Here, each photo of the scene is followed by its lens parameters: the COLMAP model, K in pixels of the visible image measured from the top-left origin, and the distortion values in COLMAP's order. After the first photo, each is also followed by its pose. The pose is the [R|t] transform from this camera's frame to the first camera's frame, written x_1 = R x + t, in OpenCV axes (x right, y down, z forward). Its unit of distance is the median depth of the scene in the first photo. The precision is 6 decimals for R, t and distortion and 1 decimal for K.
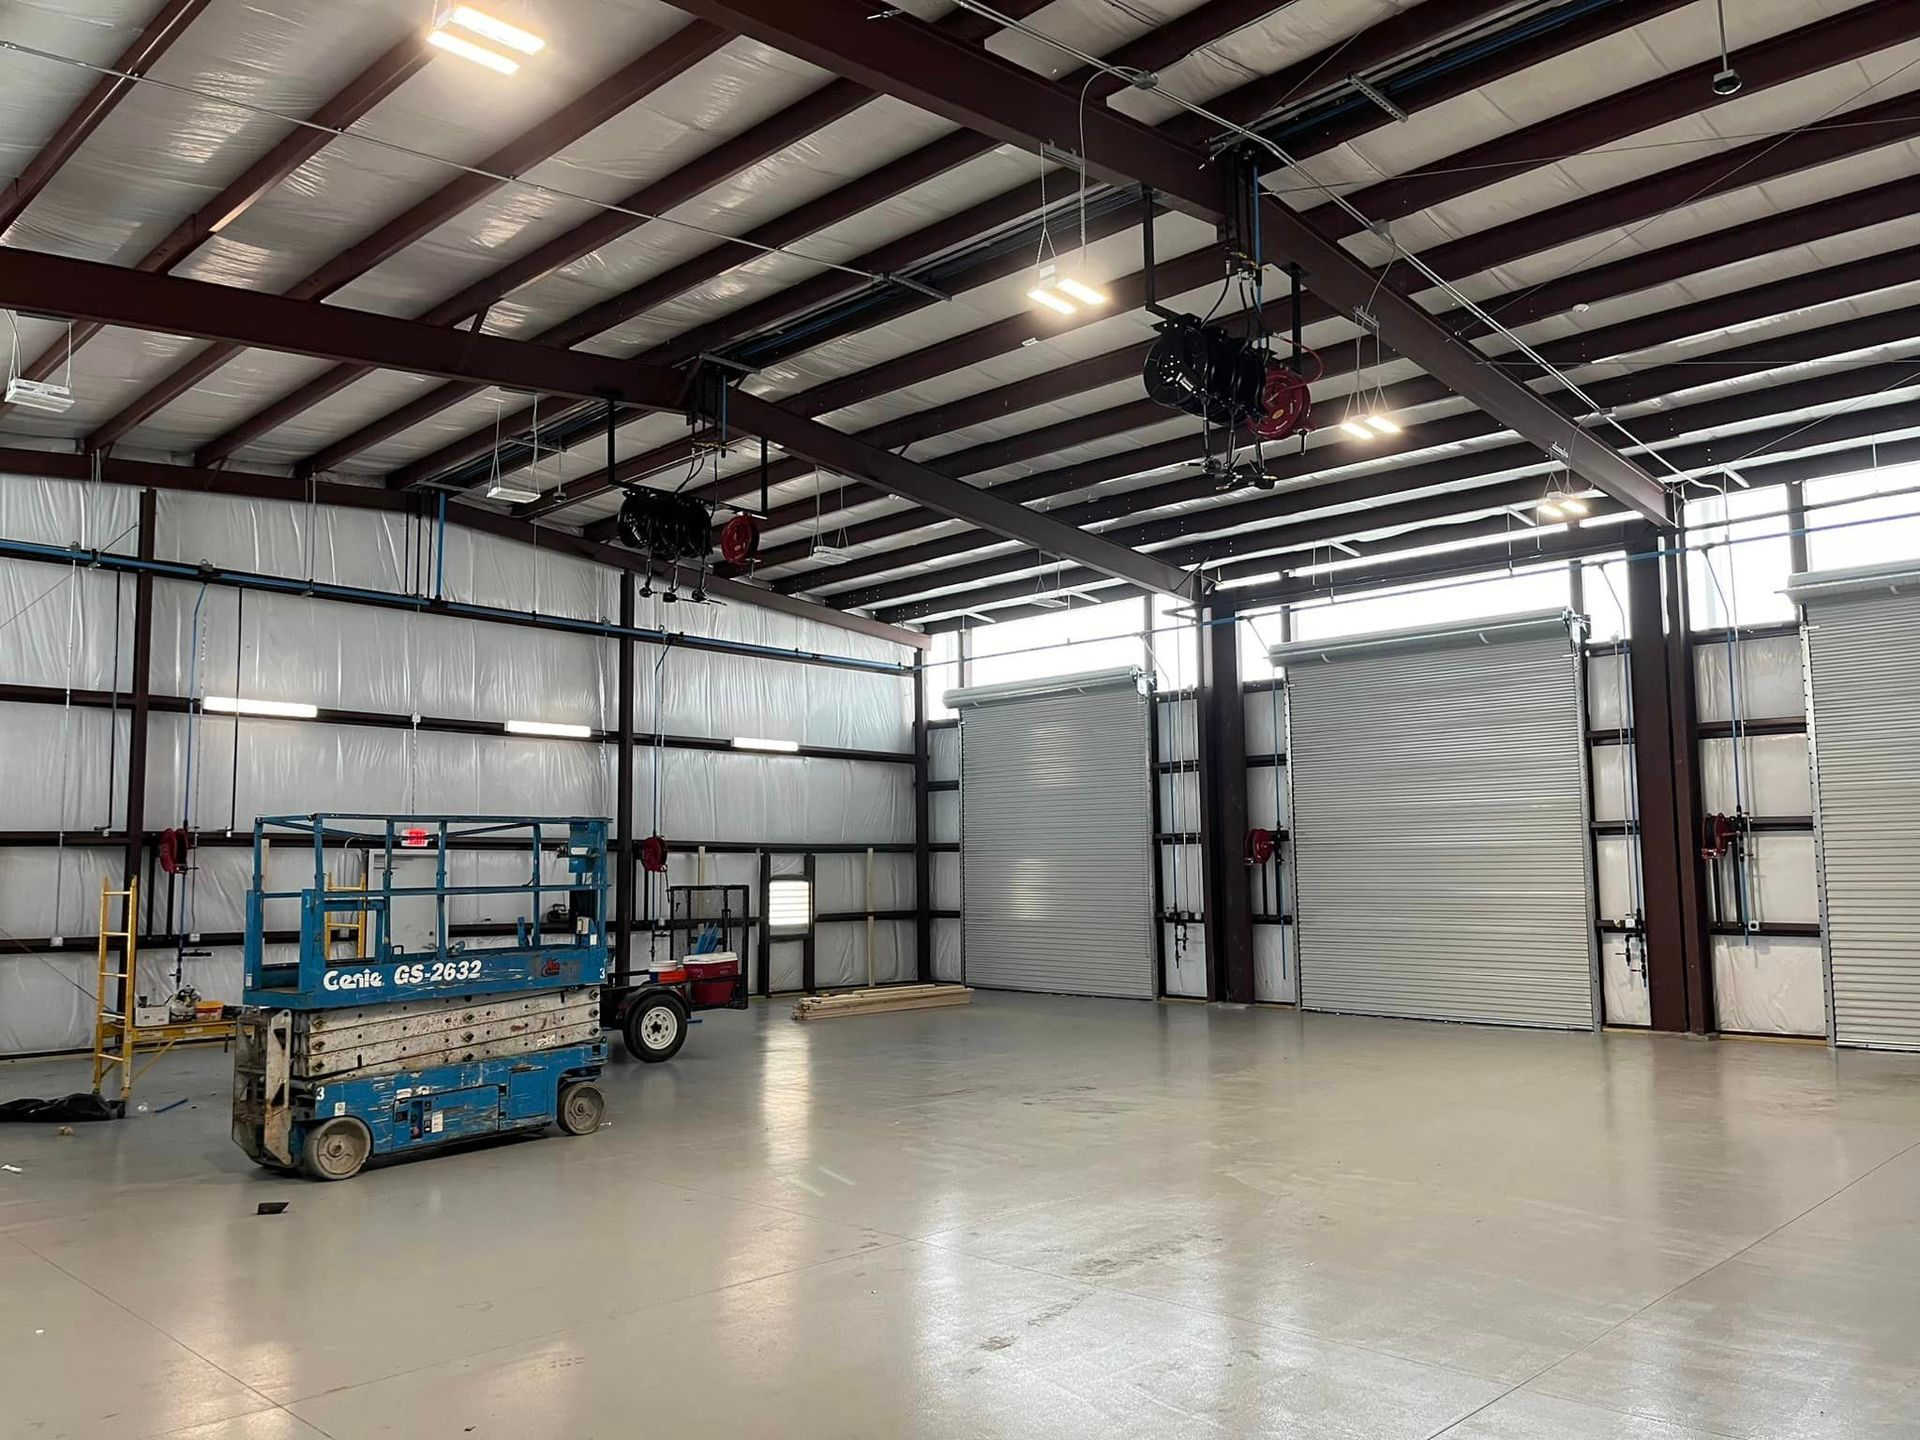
lens RADIAL K [[1452.3, 0, 960.0], [0, 1452.3, 720.0], [0, 0, 1]] dist [0.079846, -0.112066]
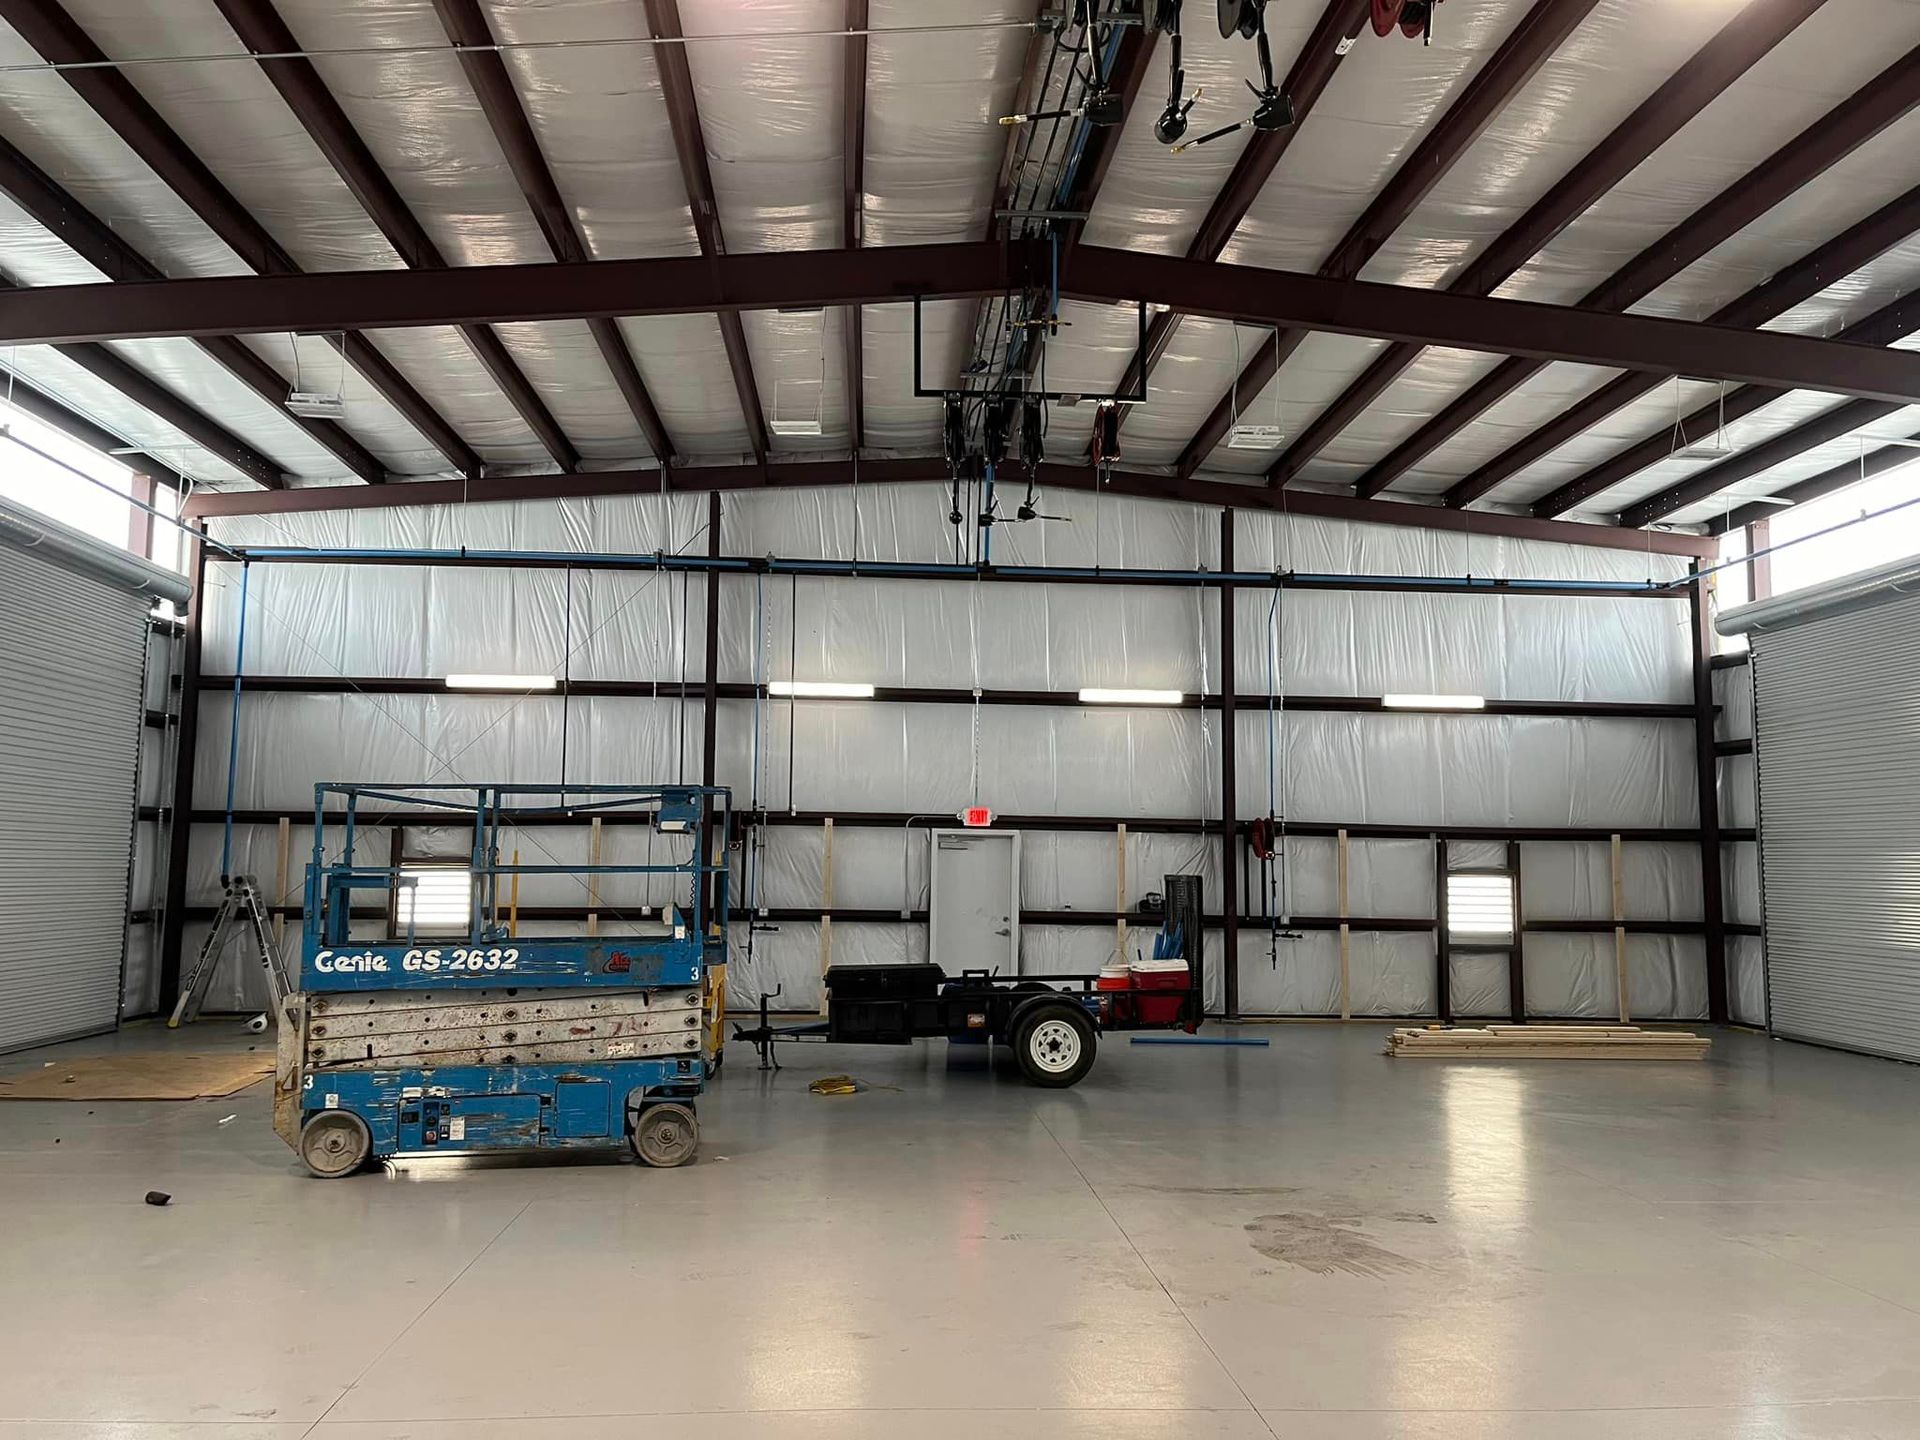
lens RADIAL K [[1452.3, 0, 960.0], [0, 1452.3, 720.0], [0, 0, 1]] dist [0.079846, -0.112066]
pose [[0.740038, -0.049069, -0.670773, 0.265588], [0.053366, 0.998475, -0.014165, 0.031269], [0.670445, -0.025314, 0.741527, 0.308454]]
